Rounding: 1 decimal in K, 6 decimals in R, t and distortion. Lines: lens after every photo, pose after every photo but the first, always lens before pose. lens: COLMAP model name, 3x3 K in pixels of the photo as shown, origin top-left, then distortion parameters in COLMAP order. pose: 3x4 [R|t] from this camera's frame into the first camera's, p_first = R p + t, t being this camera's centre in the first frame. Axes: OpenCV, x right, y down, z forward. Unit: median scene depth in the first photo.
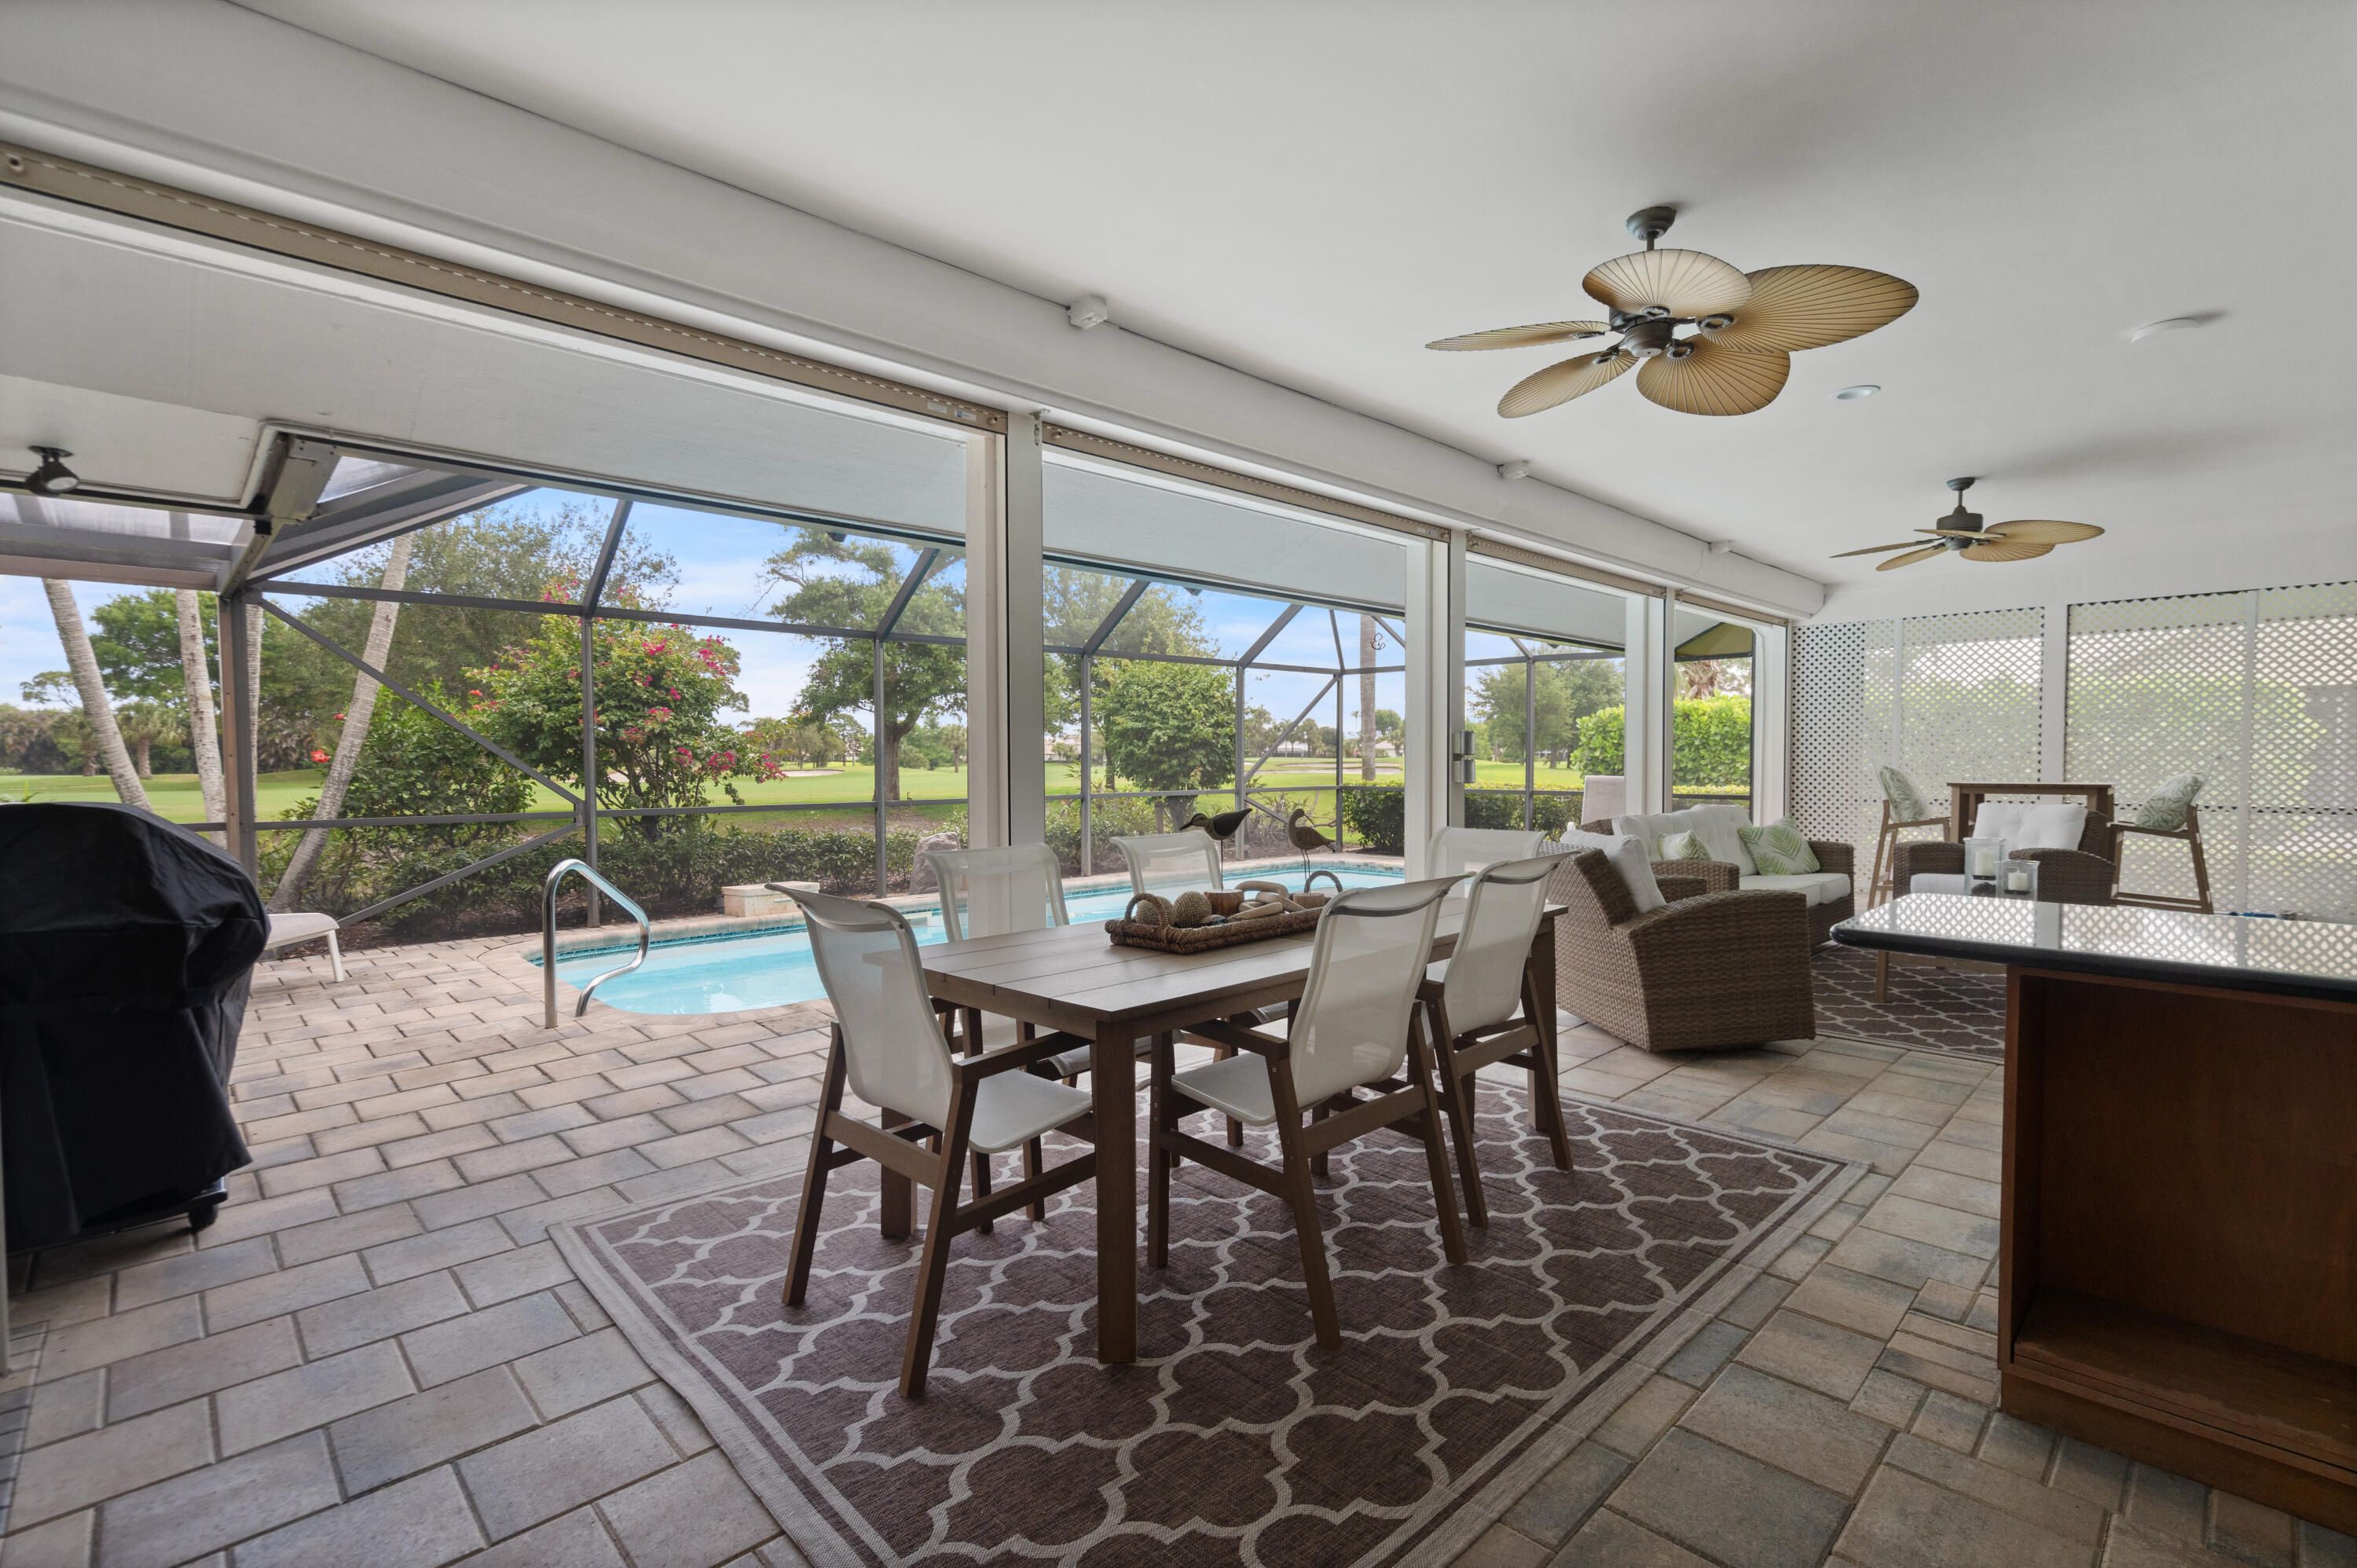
lens RADIAL K [[1081.0, 0, 1184.8], [0, 1081.0, 789.1], [0, 0, 1]] dist [-0.001689, 0.000617]
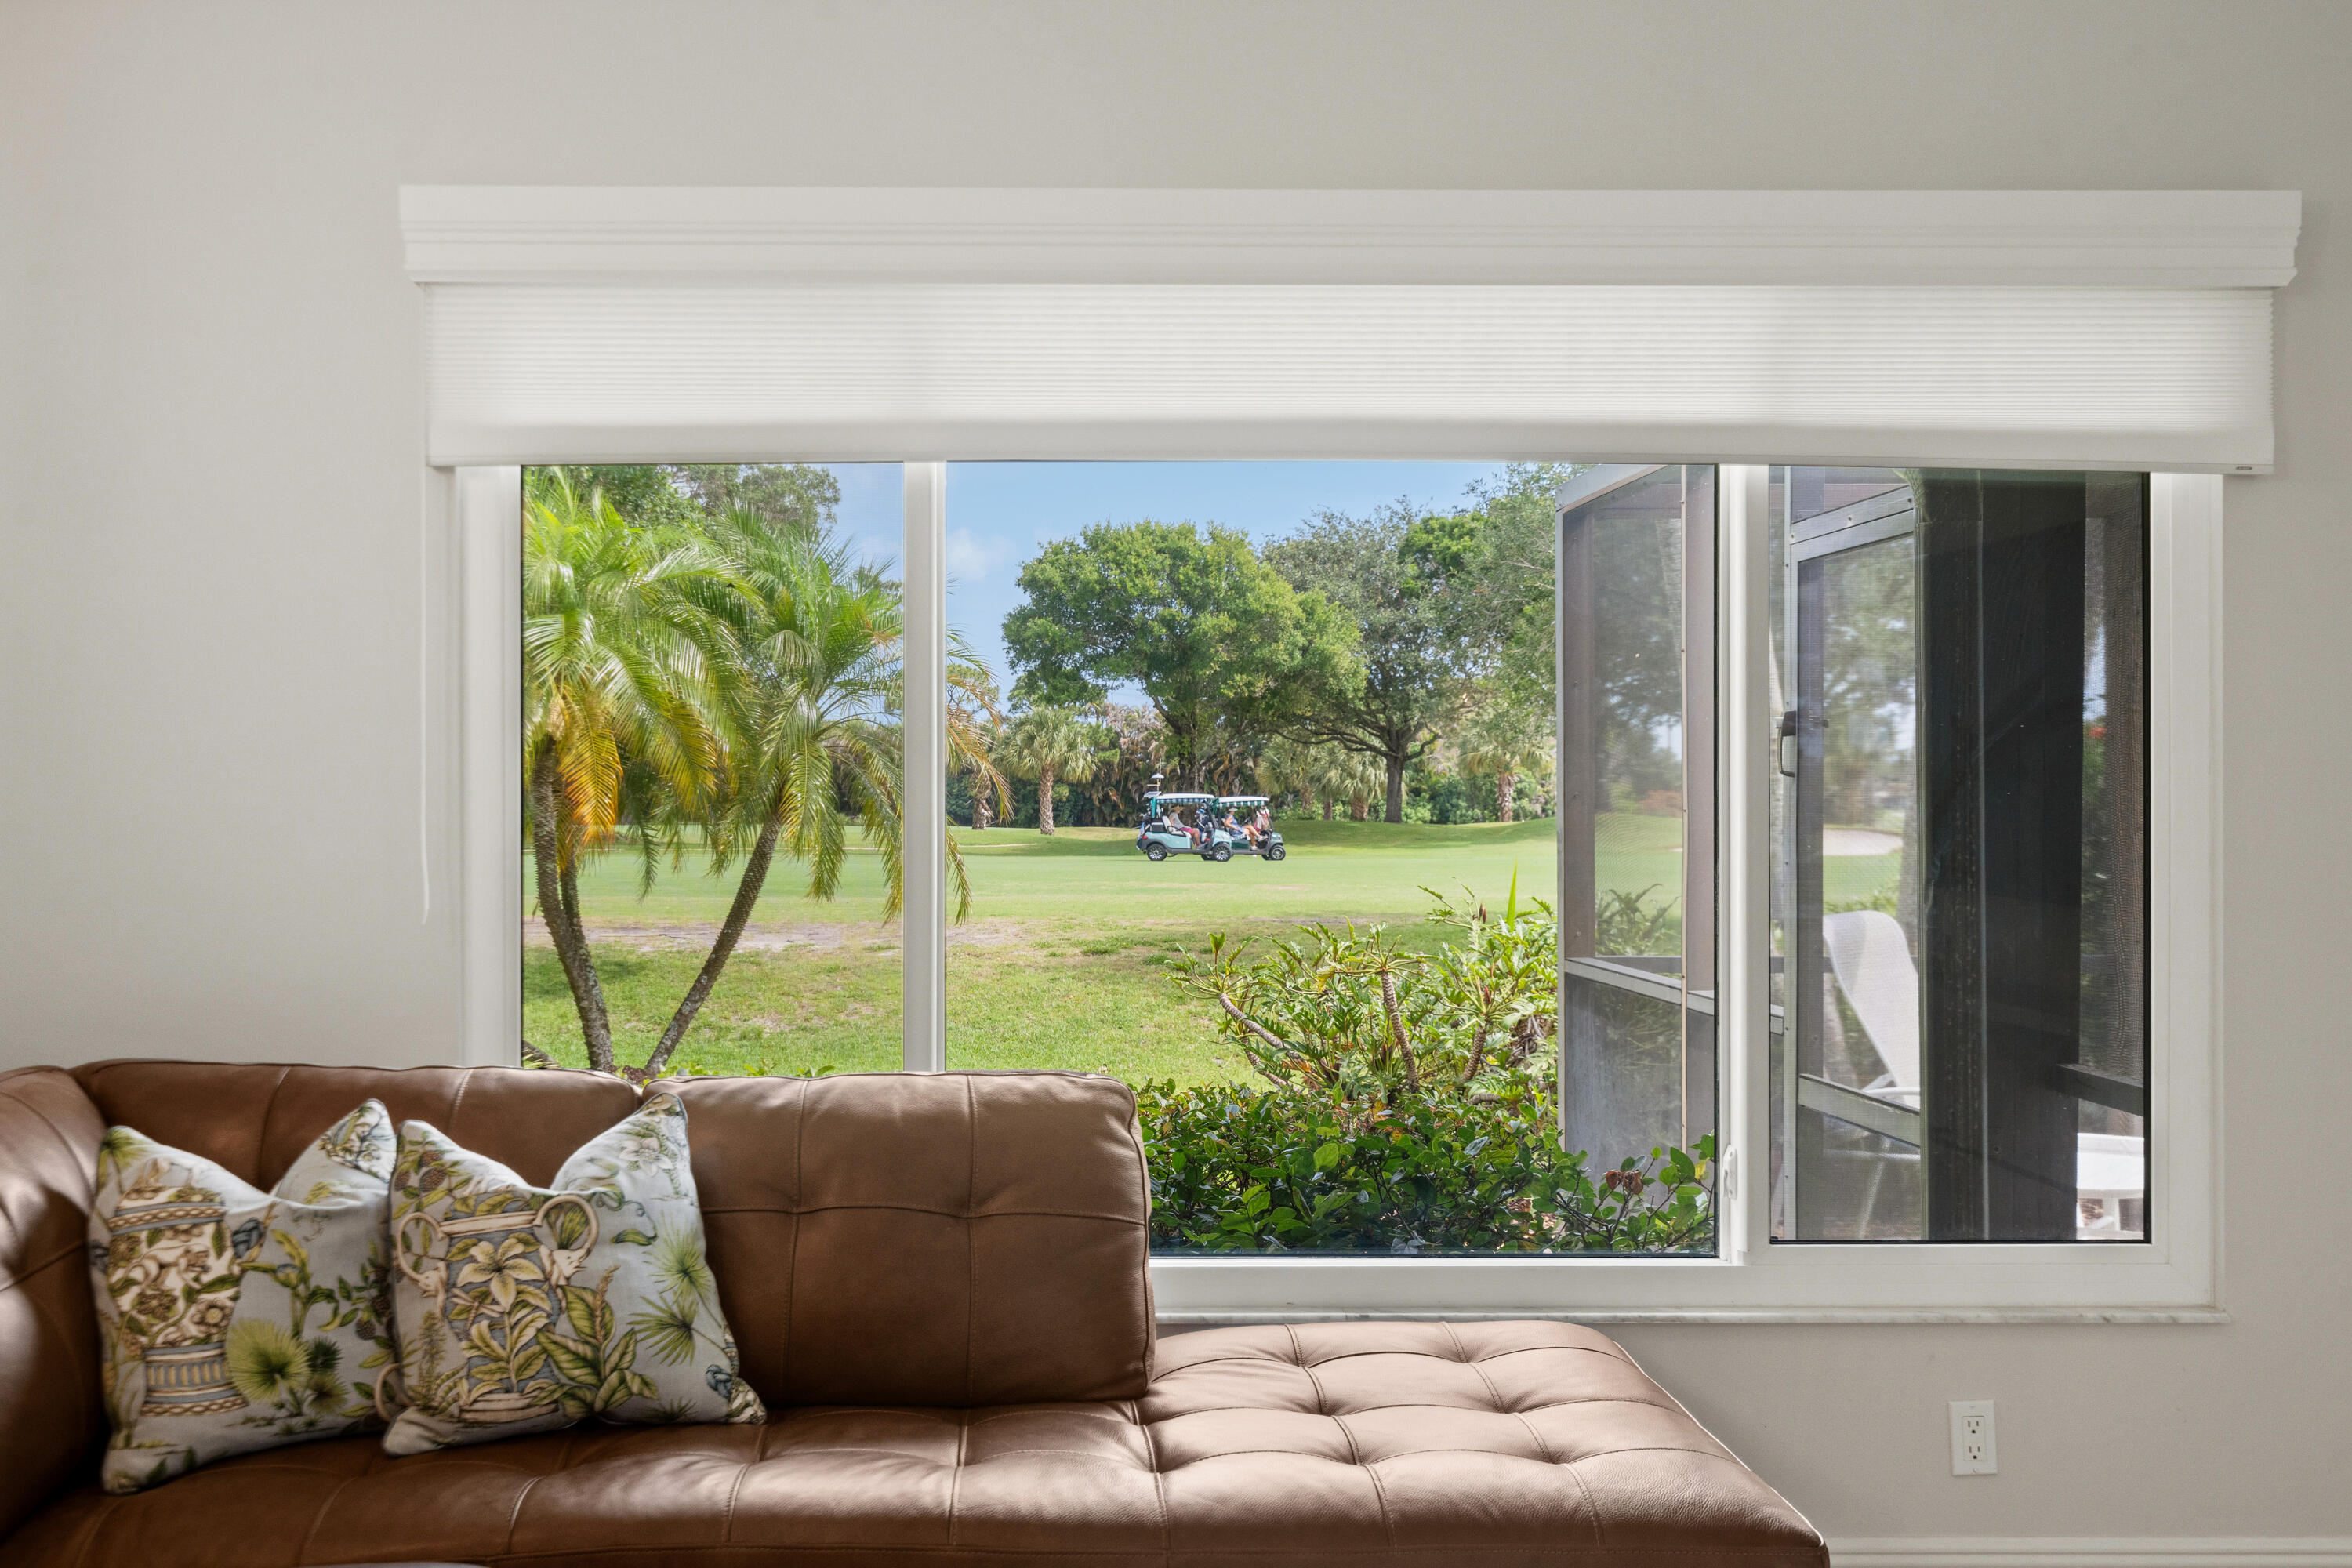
lens RADIAL K [[2387.5, 0, 980.2], [0, 2387.5, 810.1], [0, 0, 1]] dist [-0.001013, -0.009156]
pose [[0.719507, 0.004966, -0.694467, -0.336926], [-0.022524, 0.999615, -0.016187, -0.006105], [0.694119, 0.027289, 0.719342, -0.152287]]
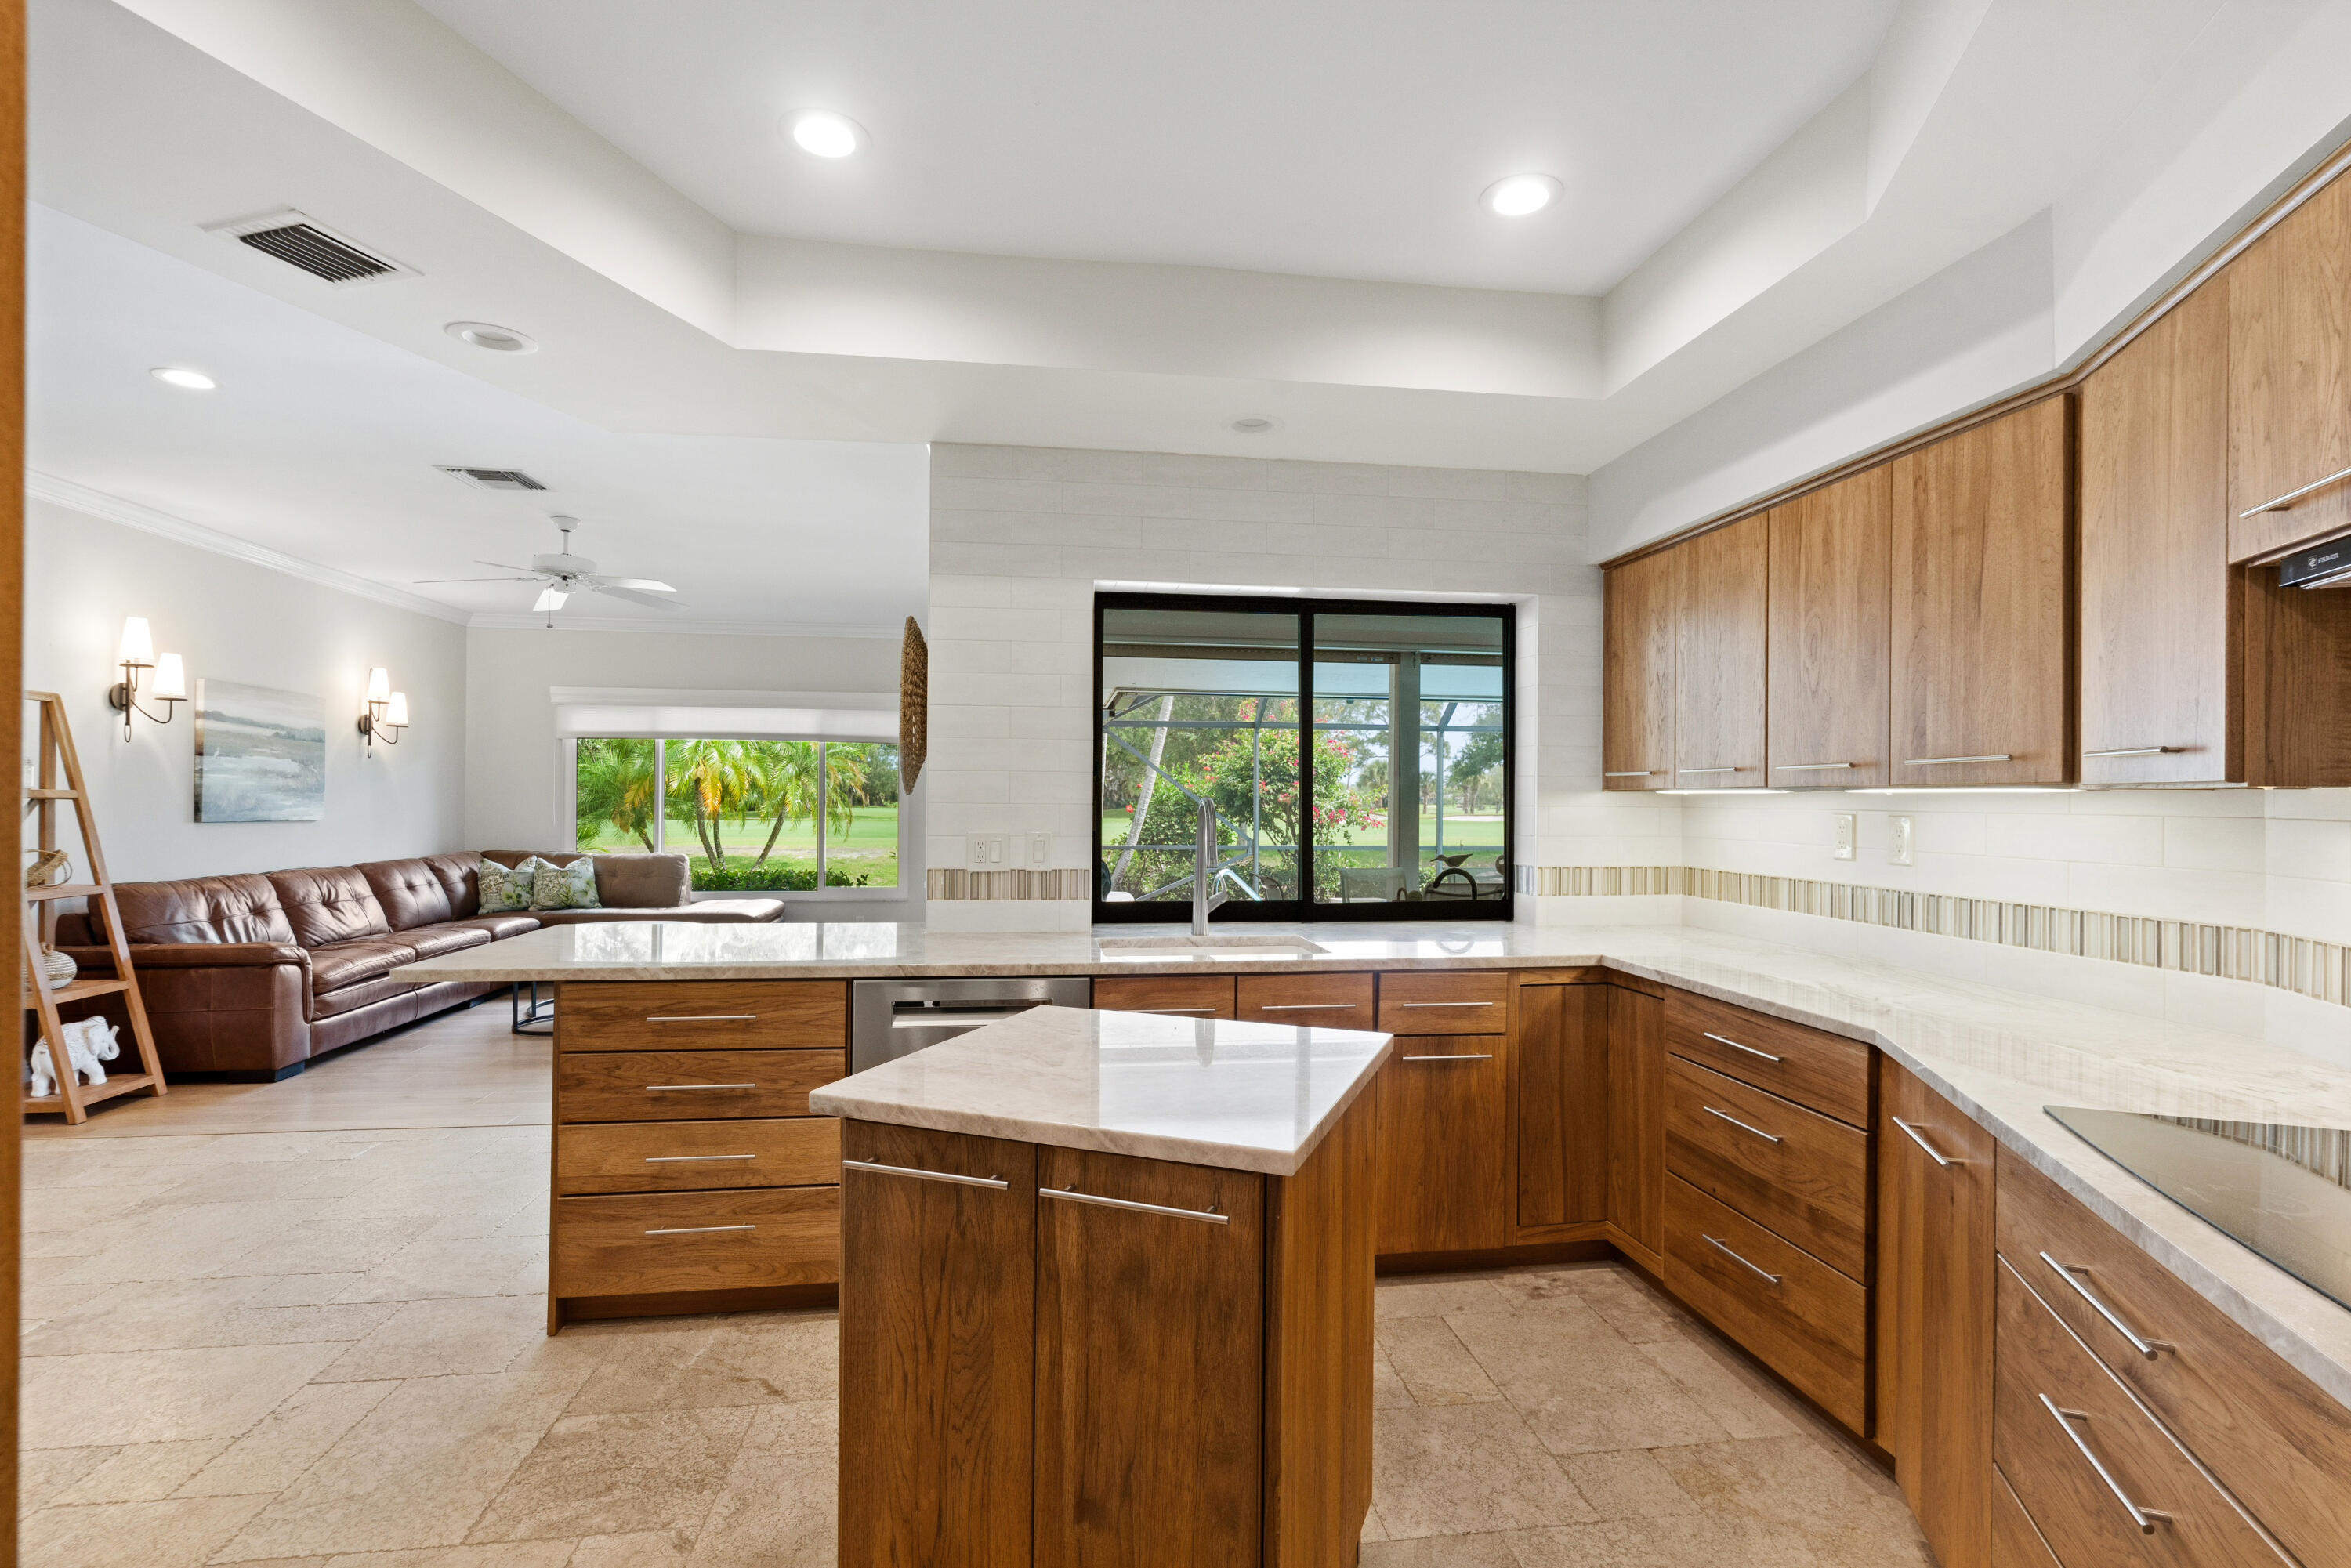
lens RADIAL K [[1097.8, 0, 1177.0], [0, 1097.8, 795.1], [0, 0, 1]] dist [-0.001391, 0.000051]
pose [[0.803513, 0.005169, -0.595264, 0.309561], [-0.026111, 0.999306, -0.026568, -0.007318], [0.594714, 0.036890, 0.803091, -0.371947]]
